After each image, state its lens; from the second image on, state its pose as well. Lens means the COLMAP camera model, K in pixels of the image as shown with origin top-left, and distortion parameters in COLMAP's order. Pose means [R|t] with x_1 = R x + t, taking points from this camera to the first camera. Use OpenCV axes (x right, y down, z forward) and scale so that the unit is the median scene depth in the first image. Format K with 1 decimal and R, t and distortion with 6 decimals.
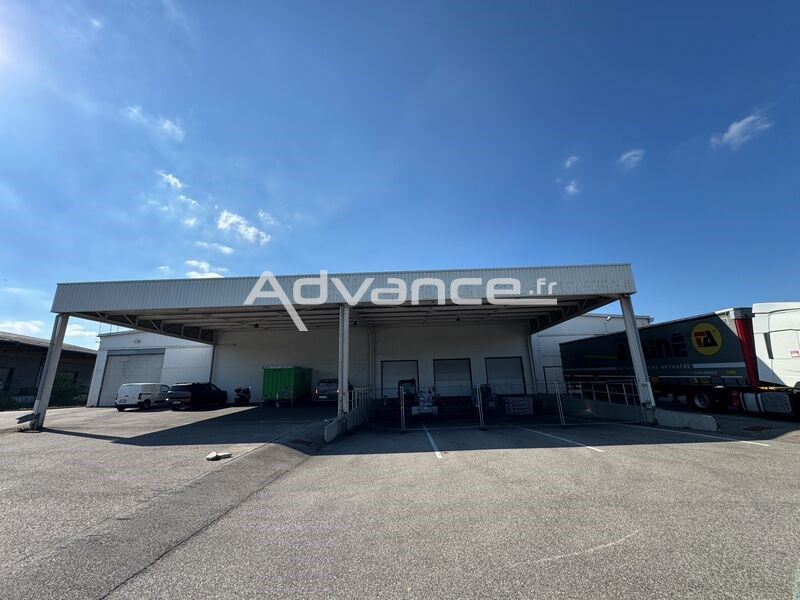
lens RADIAL K [[319.3, 0, 401.2], [0, 319.3, 298.0], [0, 0, 1]] dist [-0.001289, 0.000021]
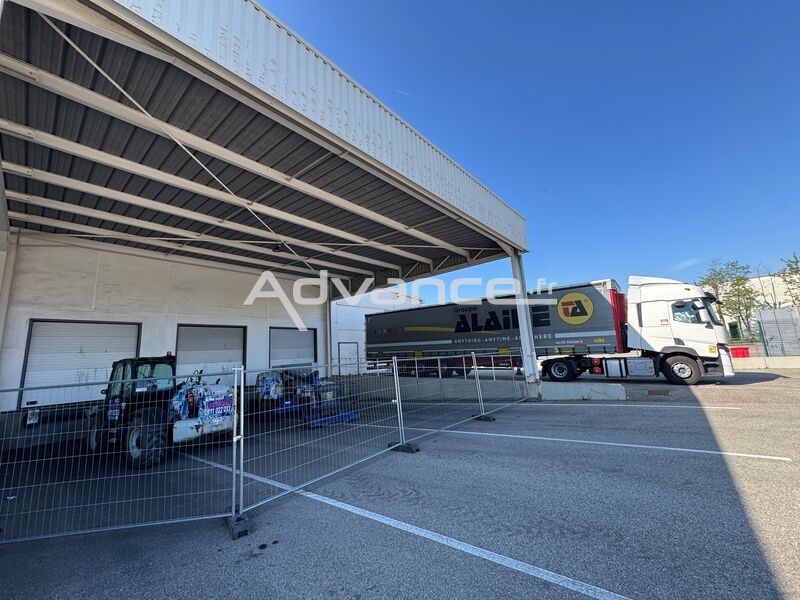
lens RADIAL K [[319.3, 0, 401.2], [0, 319.3, 298.0], [0, 0, 1]] dist [-0.001289, 0.000021]
pose [[0.636281, 0.131676, 0.760137, -0.096189], [-0.162528, 0.986091, -0.034771, 0.136758], [-0.754143, -0.101419, 0.648832, 0.477484]]
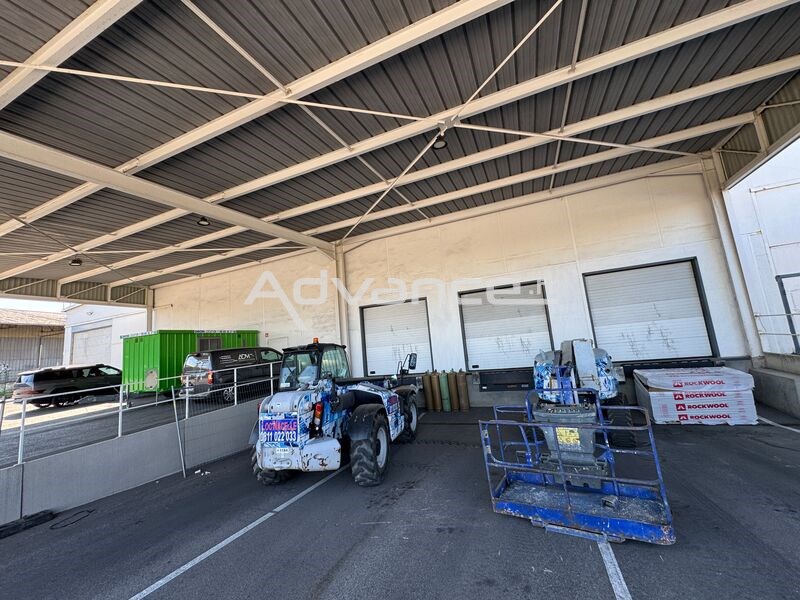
lens RADIAL K [[319.3, 0, 401.2], [0, 319.3, 298.0], [0, 0, 1]] dist [-0.001289, 0.000021]
pose [[0.929976, -0.108758, -0.351165, 0.239804], [0.154701, 0.982317, 0.105460, 0.177677], [0.333486, -0.152401, 0.930355, 0.693113]]
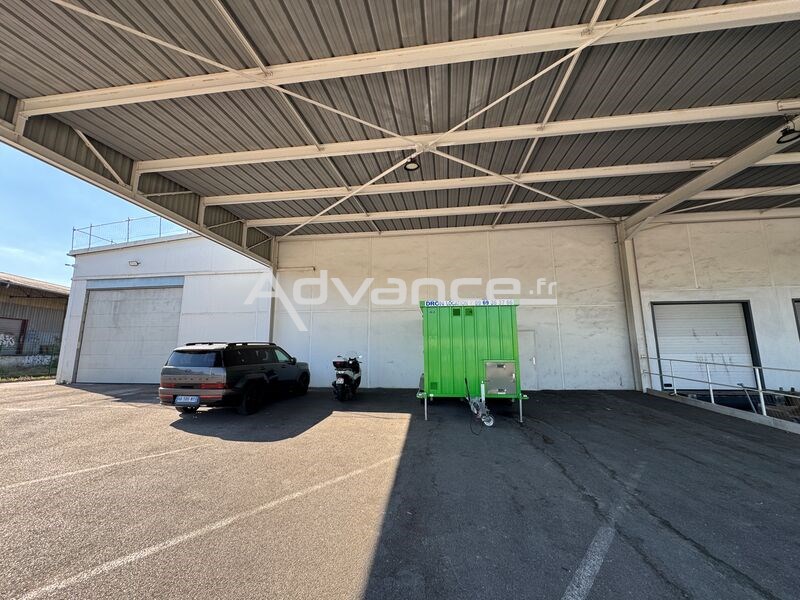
lens RADIAL K [[319.3, 0, 401.2], [0, 319.3, 298.0], [0, 0, 1]] dist [-0.001289, 0.000021]
pose [[0.992625, 0.005523, -0.121103, -0.436589], [0.007082, 0.994614, 0.103407, 0.187303], [0.121021, -0.103502, 0.987239, 0.702457]]
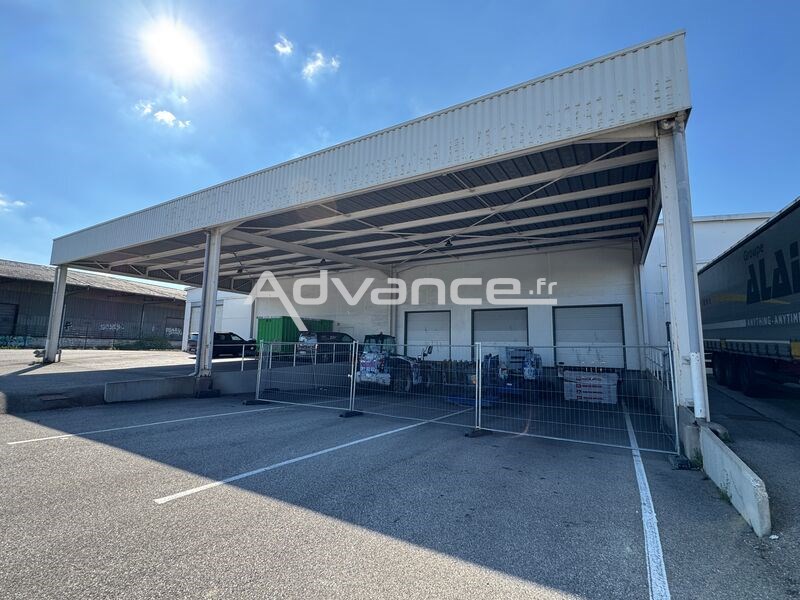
lens RADIAL K [[370.1, 0, 400.0], [0, 370.1, 300.0], [0, 0, 1]] dist [0.001268, 0.000217]
pose [[0.871395, -0.015312, -0.490343, 0.456012], [0.085274, 0.989025, 0.120659, 0.082195], [0.483113, -0.146955, 0.863137, 0.318646]]
